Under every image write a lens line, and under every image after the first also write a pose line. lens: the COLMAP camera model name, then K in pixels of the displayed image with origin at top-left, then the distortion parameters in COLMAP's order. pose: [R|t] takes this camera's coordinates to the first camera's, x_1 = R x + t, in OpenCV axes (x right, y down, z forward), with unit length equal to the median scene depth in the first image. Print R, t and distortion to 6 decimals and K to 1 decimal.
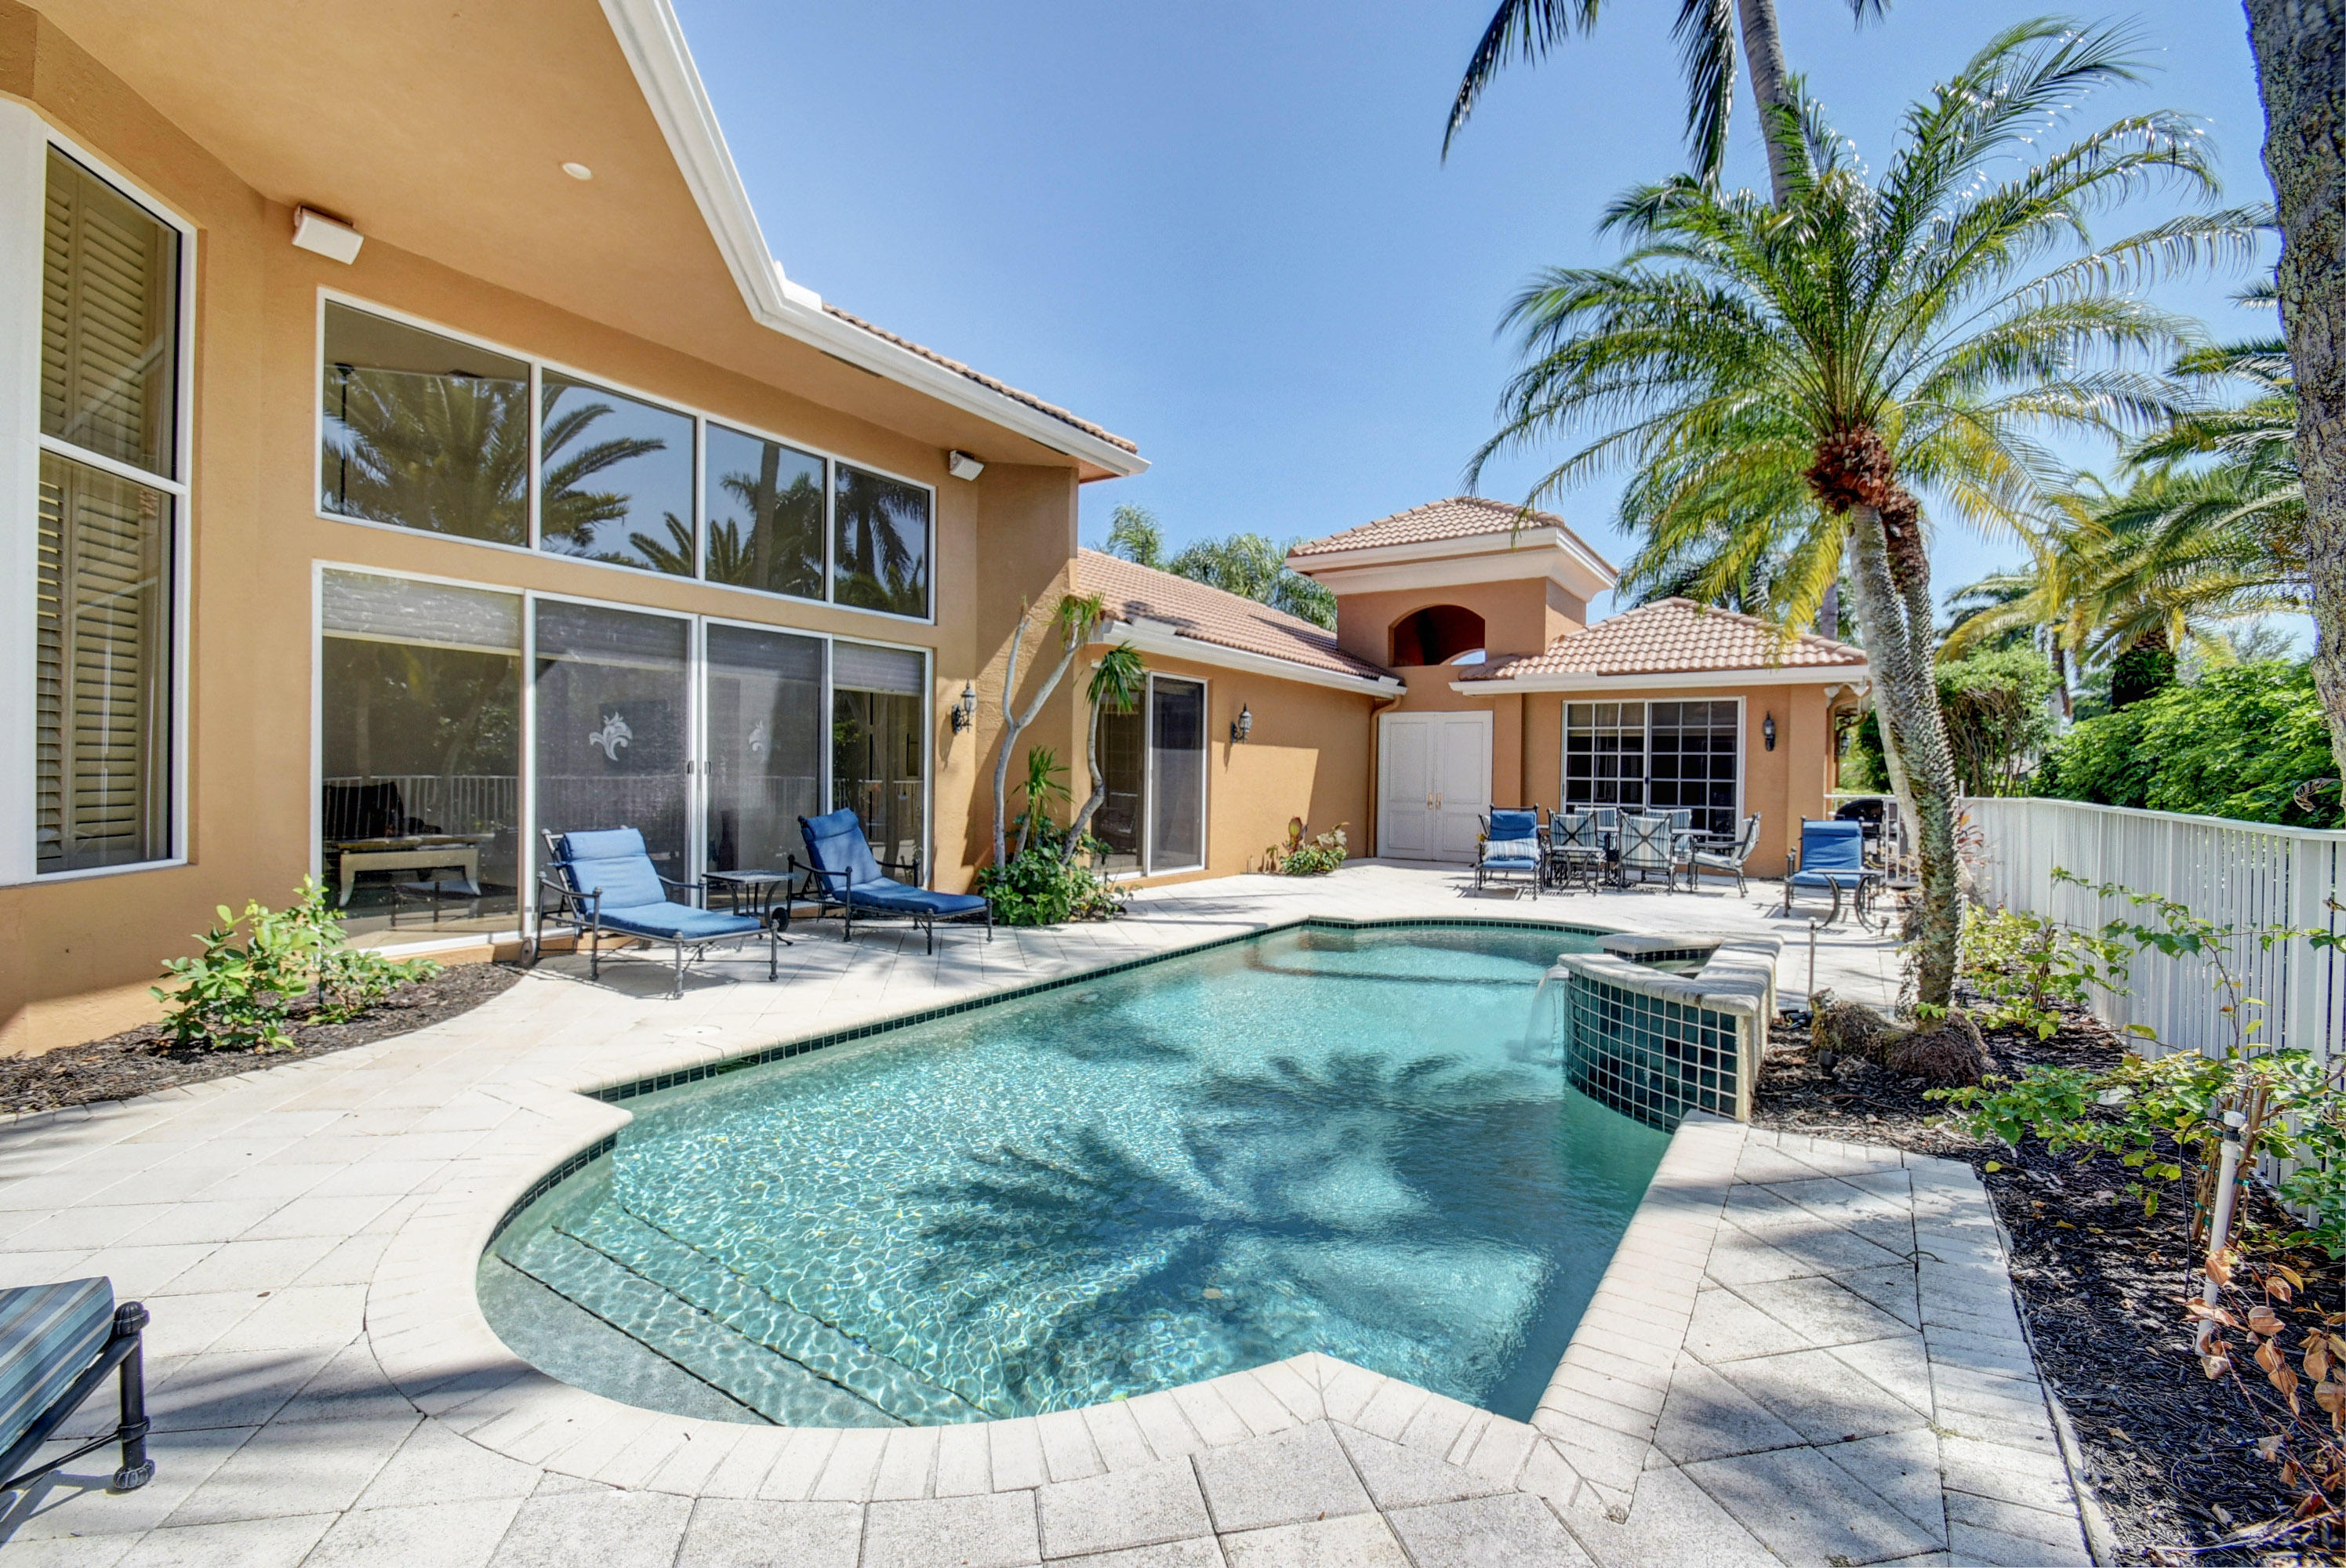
lens RADIAL K [[1025.3, 0, 1170.4], [0, 1025.3, 773.6], [0, 0, 1]] dist [-0.001035, -0.000154]
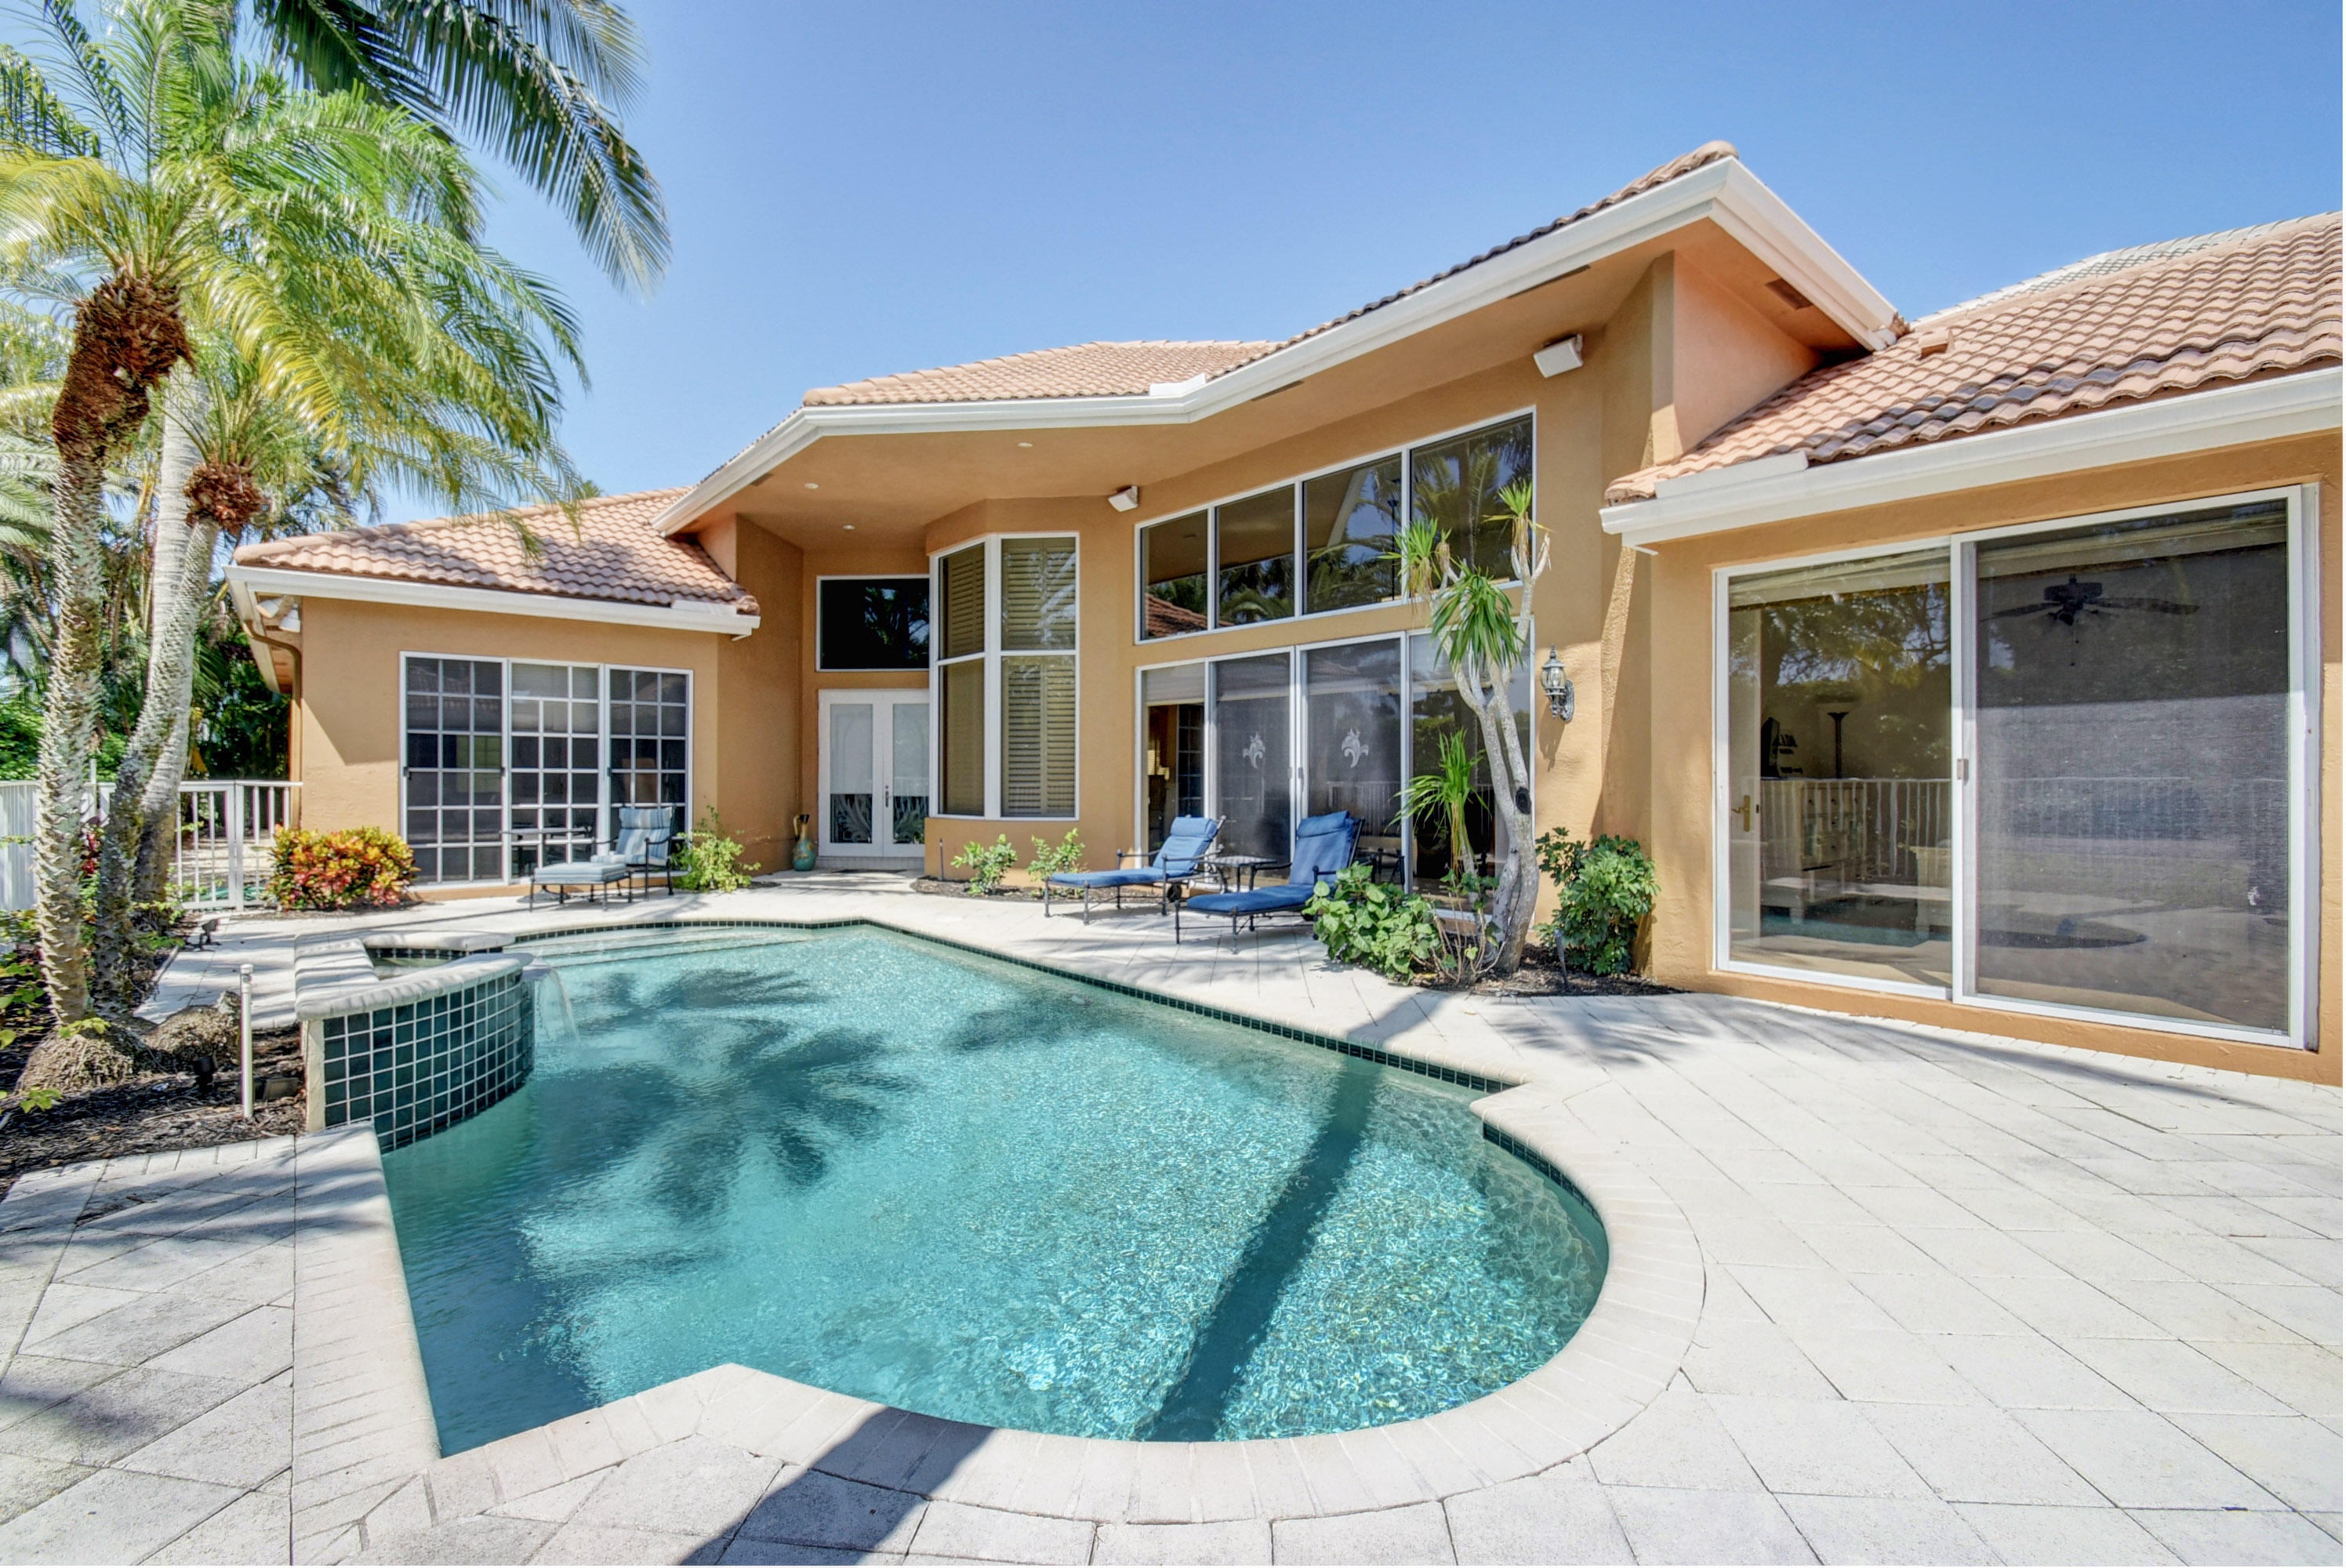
lens RADIAL K [[1025.3, 0, 1170.4], [0, 1025.3, 773.6], [0, 0, 1]] dist [-0.001035, -0.000154]
pose [[-0.282008, -0.010035, -0.959360, 0.771120], [0.003128, 0.999930, -0.011379, 0.009326], [0.959407, -0.006210, -0.281957, 1.249910]]
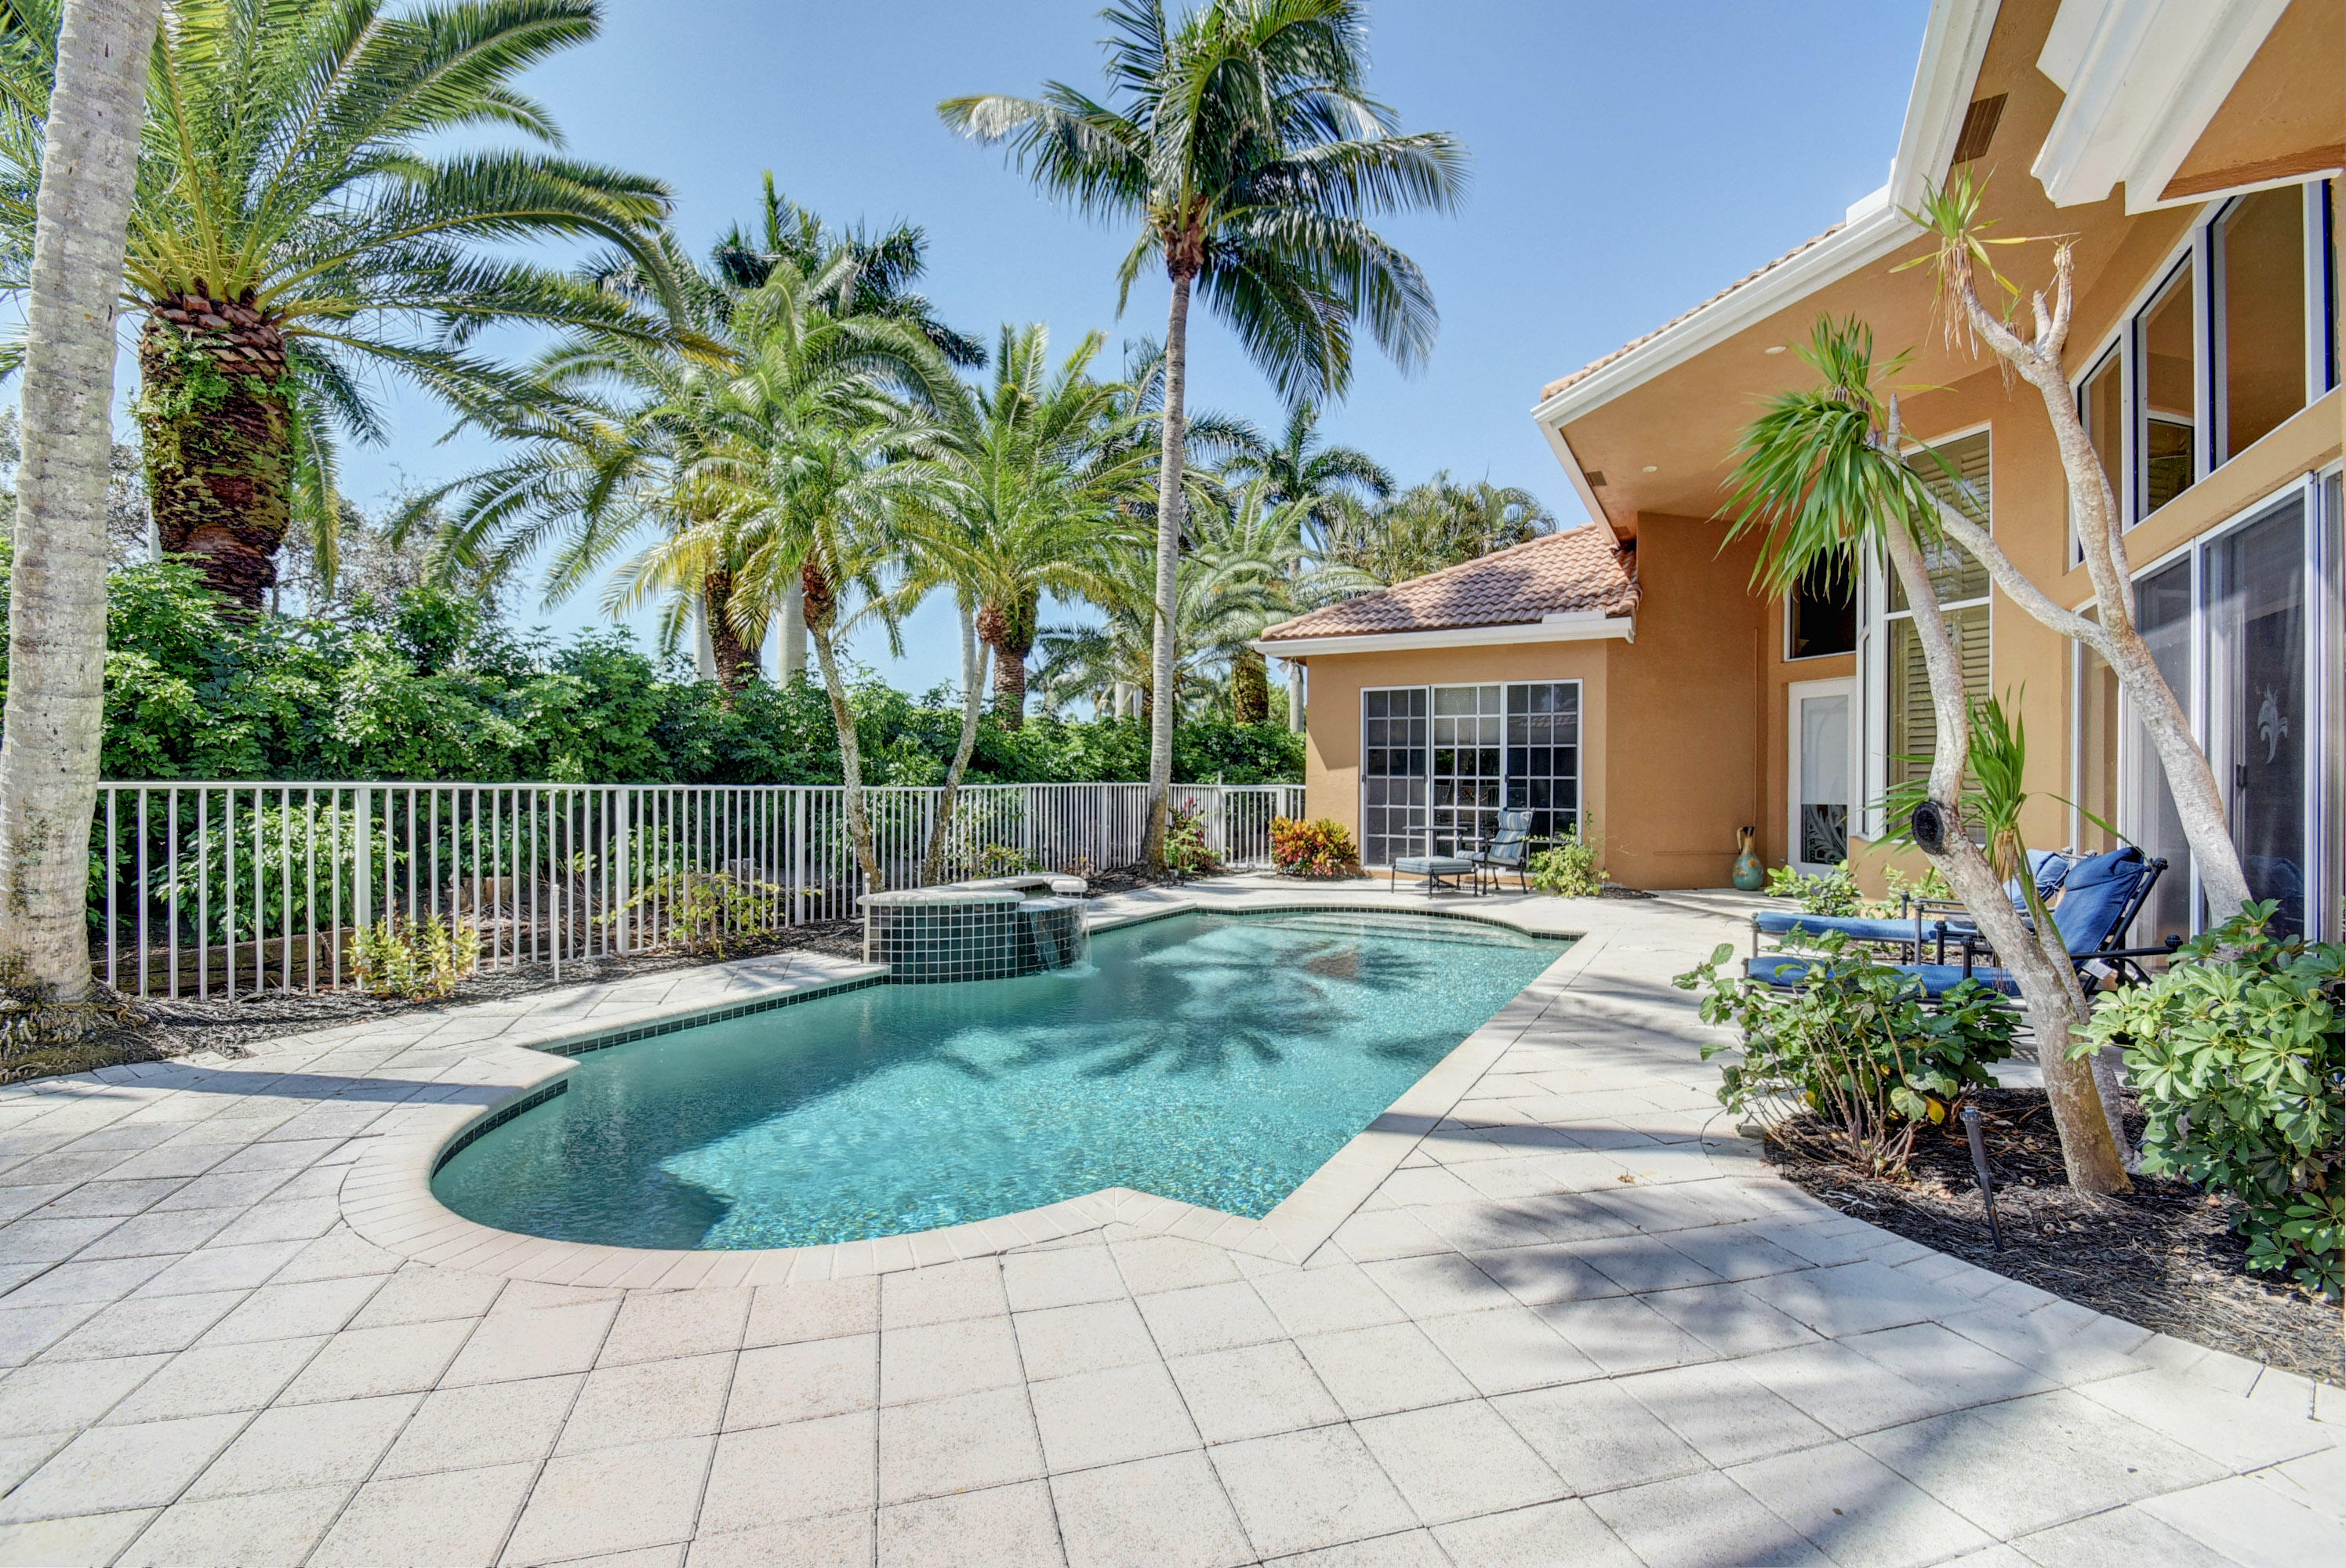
lens RADIAL K [[1030.5, 0, 1173.0], [0, 1030.5, 784.0], [0, 0, 1]] dist [-0.000116, -0.000086]
pose [[-0.997317, -0.012159, -0.072185, 0.233157], [-0.011869, 0.999920, -0.004437, 0.009888], [0.072233, -0.003568, -0.997381, 1.662605]]
